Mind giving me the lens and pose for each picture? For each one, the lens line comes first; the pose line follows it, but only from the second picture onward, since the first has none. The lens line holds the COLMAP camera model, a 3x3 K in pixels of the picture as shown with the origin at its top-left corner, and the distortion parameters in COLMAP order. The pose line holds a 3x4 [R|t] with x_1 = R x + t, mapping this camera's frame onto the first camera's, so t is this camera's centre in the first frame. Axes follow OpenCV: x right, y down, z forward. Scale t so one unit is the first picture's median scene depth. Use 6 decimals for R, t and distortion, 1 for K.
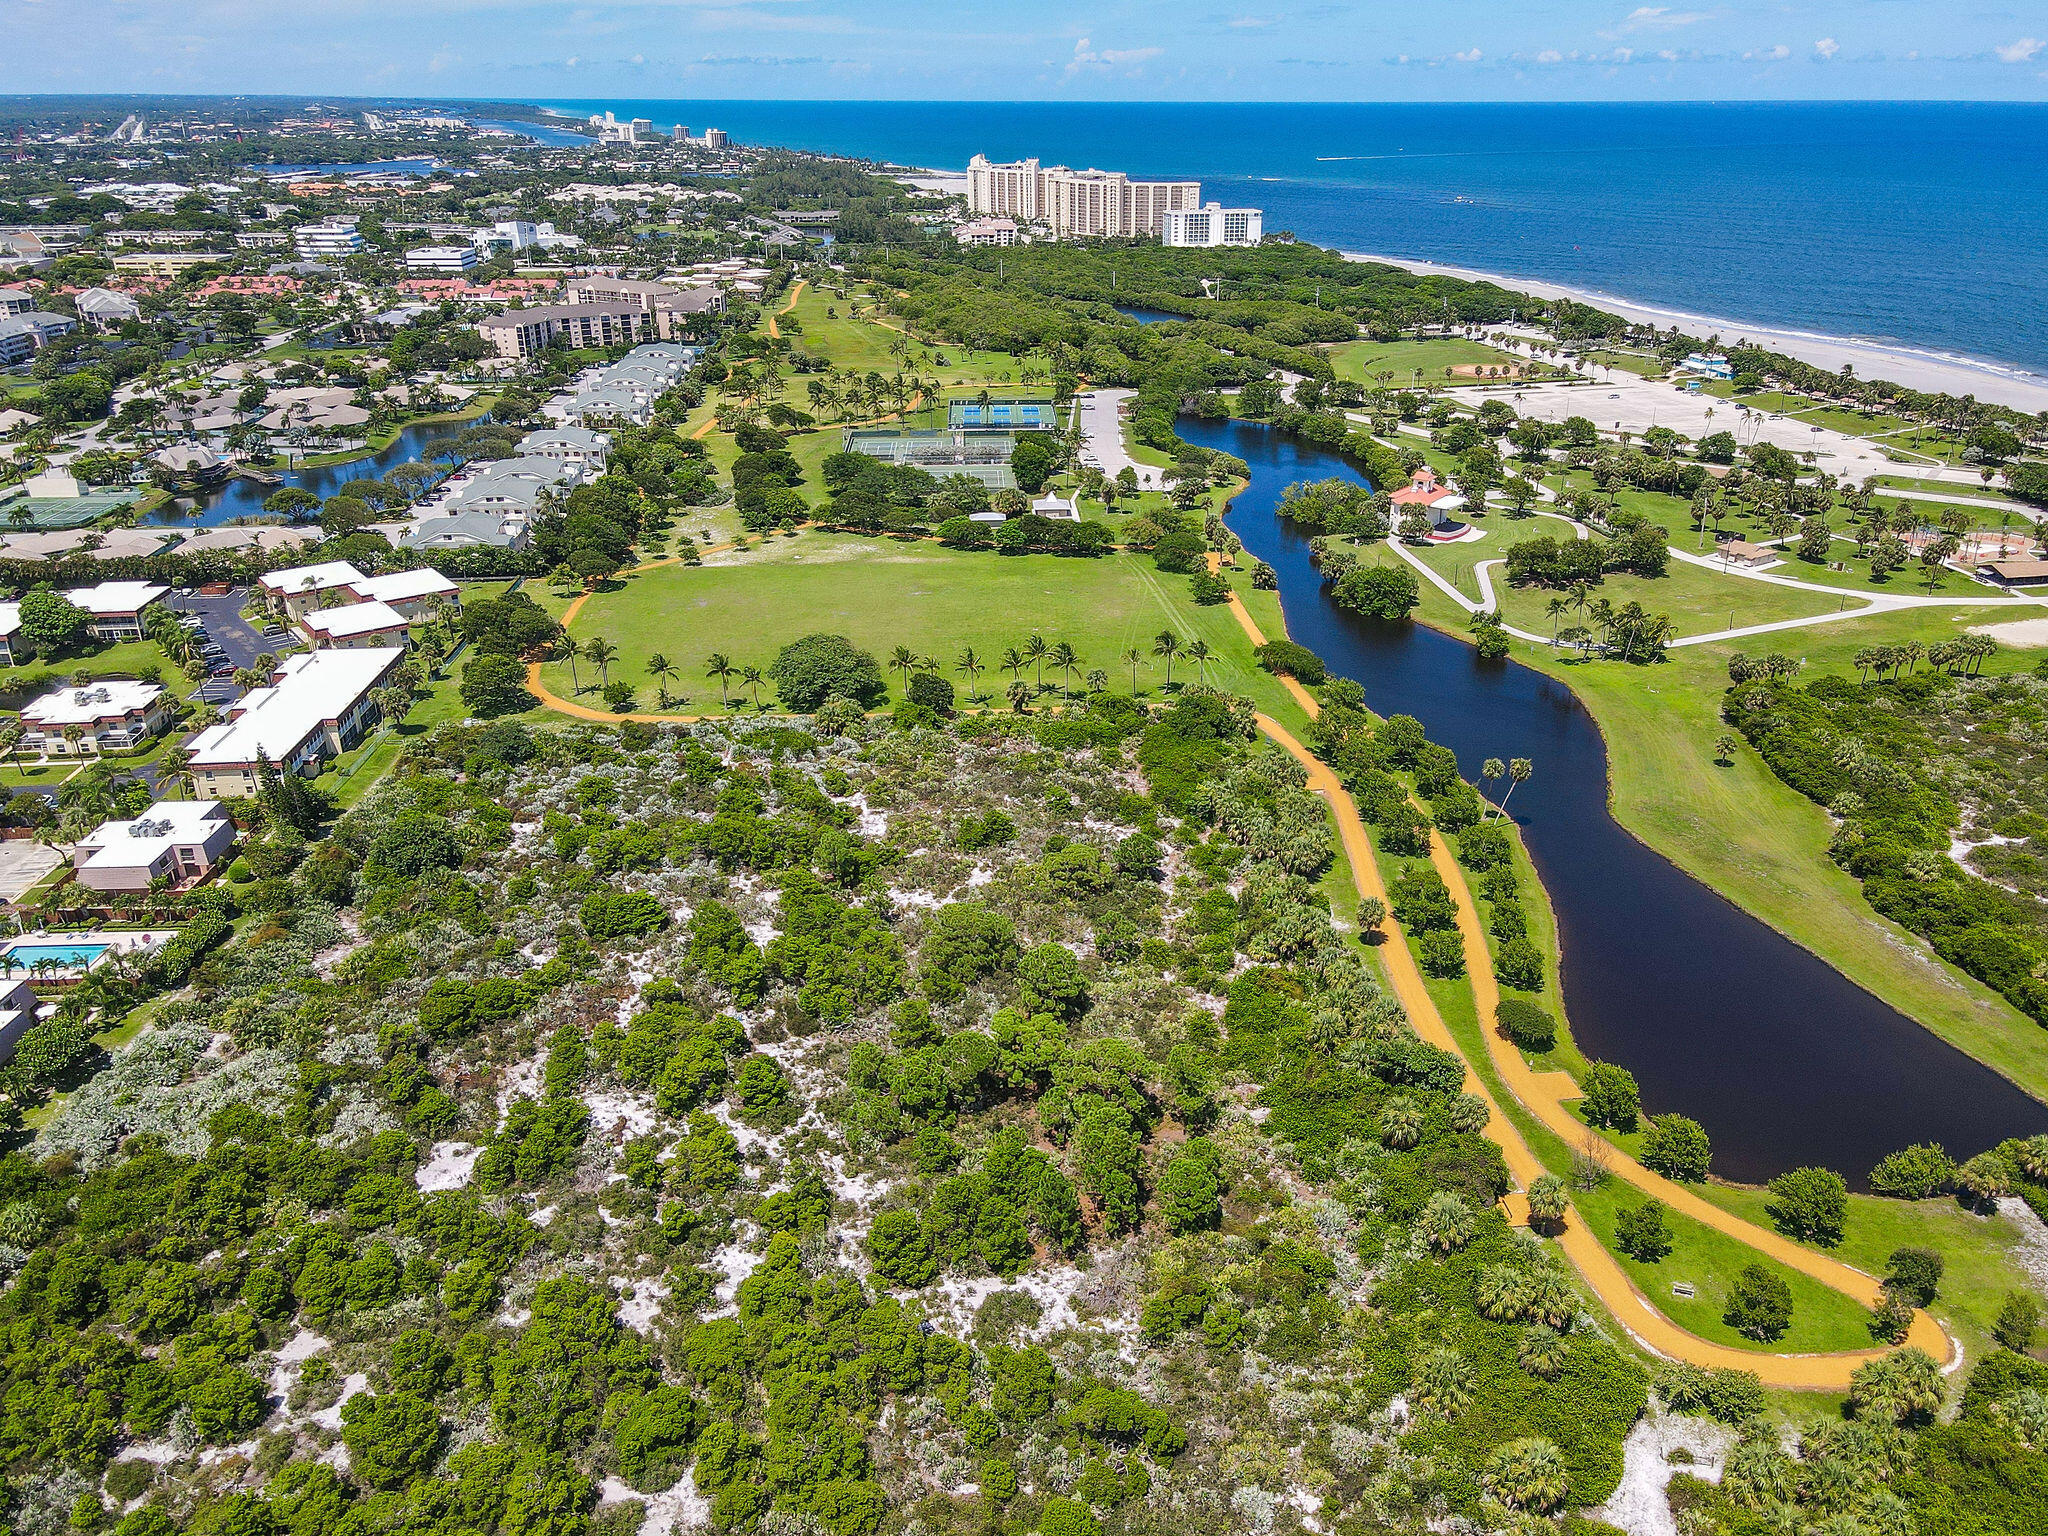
lens RADIAL K [[1458.2, 0, 1024.0], [0, 1458.2, 768.0], [0, 0, 1]] dist [0.001345, 0.001877]
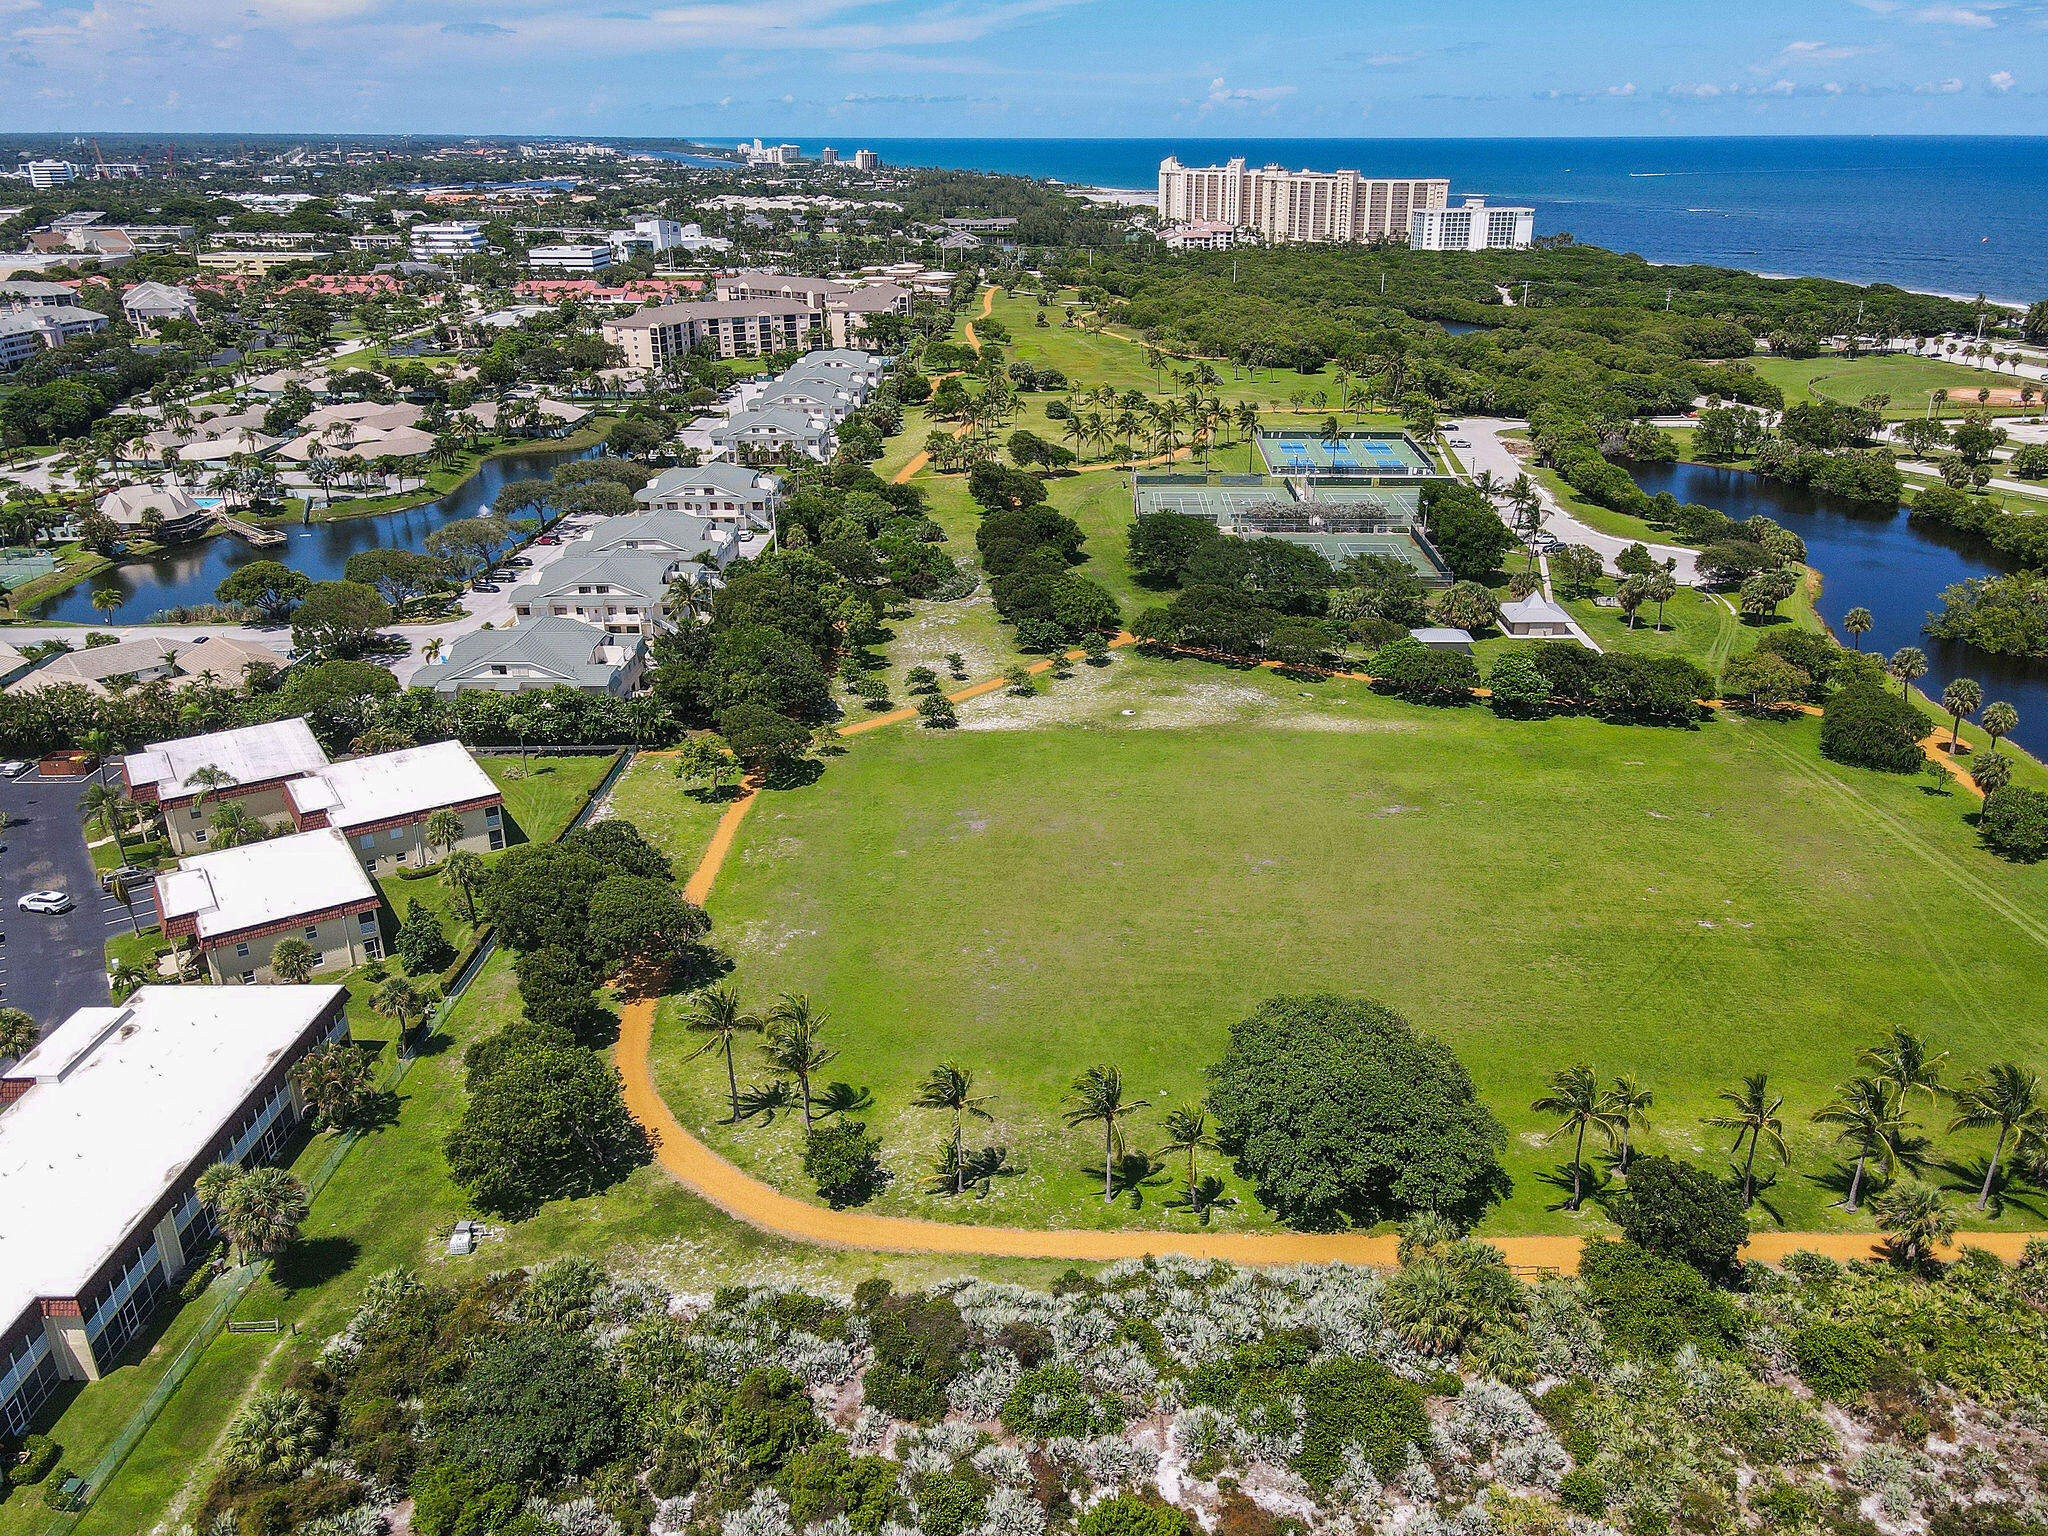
lens RADIAL K [[1458.2, 0, 1024.0], [0, 1458.2, 768.0], [0, 0, 1]] dist [0.001345, 0.001877]
pose [[0.996371, 0.030079, -0.079622, -0.094505], [-0.031742, 0.999302, -0.019699, -0.070494], [0.078974, 0.022155, 0.996630, 0.287109]]
